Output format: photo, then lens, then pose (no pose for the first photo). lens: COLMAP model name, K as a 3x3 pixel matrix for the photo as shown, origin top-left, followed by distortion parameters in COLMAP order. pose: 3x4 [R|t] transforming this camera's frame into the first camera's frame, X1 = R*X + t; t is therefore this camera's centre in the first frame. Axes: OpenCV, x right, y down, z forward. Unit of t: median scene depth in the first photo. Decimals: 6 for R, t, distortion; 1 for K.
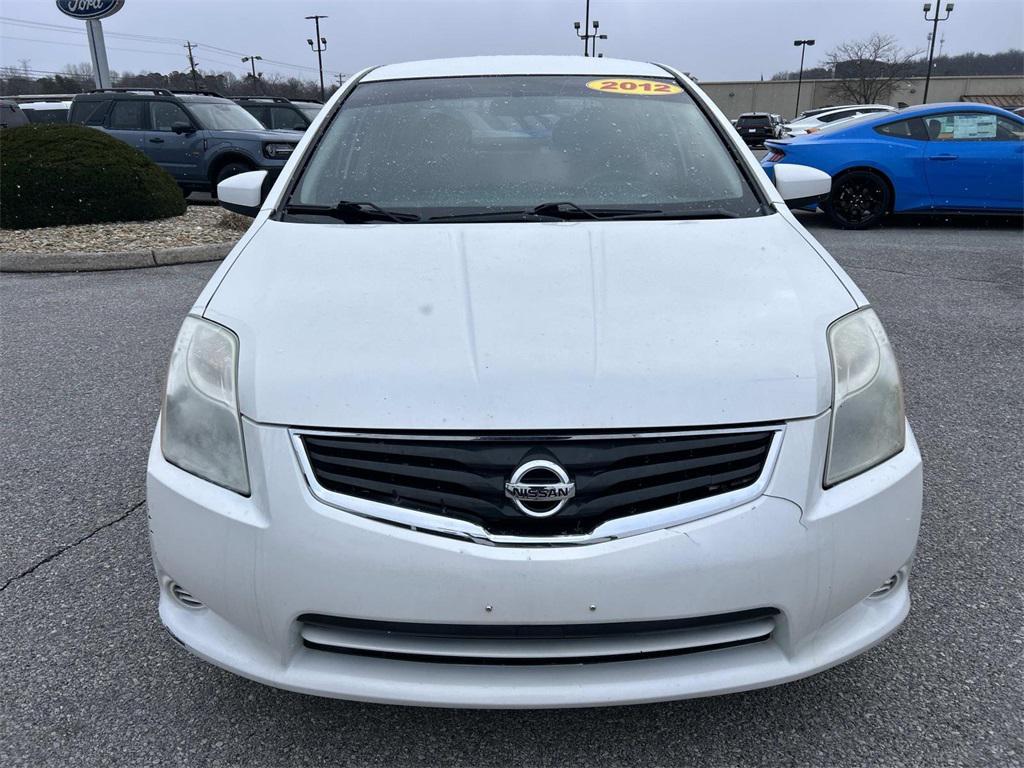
lens RADIAL K [[775.5, 0, 502.9], [0, 775.5, 387.3], [0, 0, 1]] dist [0.050634, -0.049999]
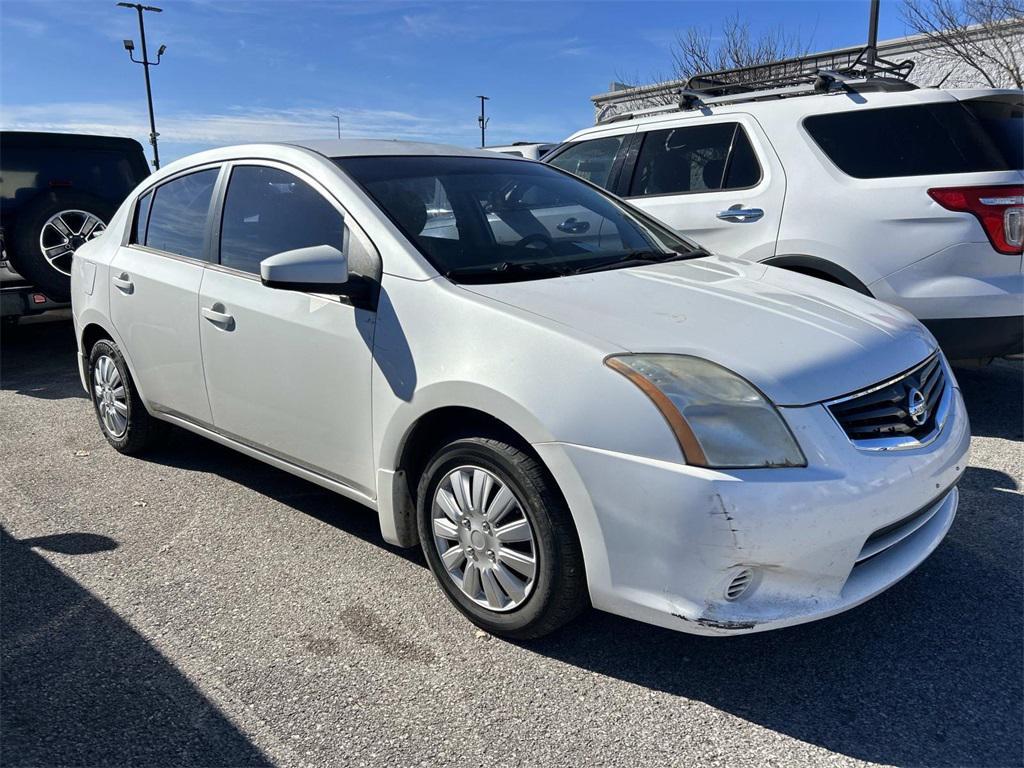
lens RADIAL K [[775.5, 0, 501.8], [0, 775.5, 398.2], [0, 0, 1]] dist [0.050634, -0.049999]
pose [[0.689173, -0.183381, 0.701008, -1.005309], [0.255182, 0.966891, 0.002062, -0.061494], [-0.678177, 0.177463, 0.713150, 0.276874]]
